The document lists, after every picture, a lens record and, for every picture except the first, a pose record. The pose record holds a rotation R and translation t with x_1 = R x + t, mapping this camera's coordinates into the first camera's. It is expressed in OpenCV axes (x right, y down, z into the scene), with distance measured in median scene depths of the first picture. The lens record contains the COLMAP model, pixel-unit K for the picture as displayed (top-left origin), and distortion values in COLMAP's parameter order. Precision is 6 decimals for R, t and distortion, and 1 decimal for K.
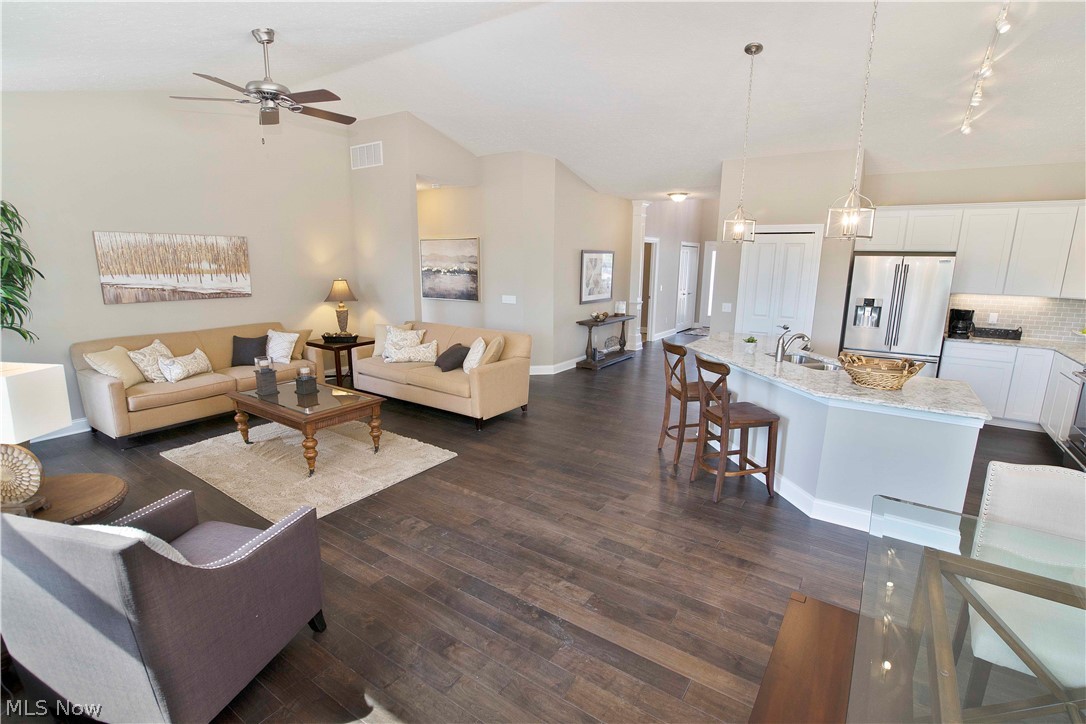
lens RADIAL K [[506.7, 0, 543.0], [0, 506.7, 362.0], [0, 0, 1]] dist [-0.017070, 0.000197]
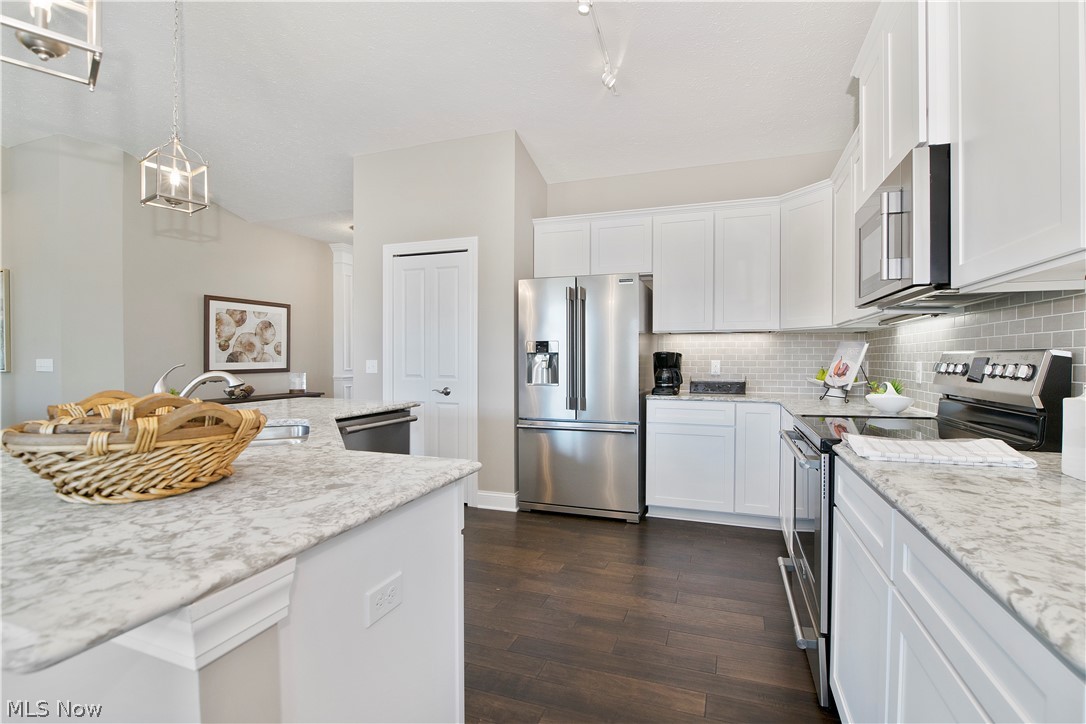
lens RADIAL K [[506.7, 0, 543.0], [0, 506.7, 362.0], [0, 0, 1]] dist [-0.017070, 0.000197]
pose [[0.970949, -0.009313, 0.239107, 0.493422], [0.055384, 0.980856, -0.186694, 0.025946], [-0.232790, 0.194513, 0.952876, 0.371595]]
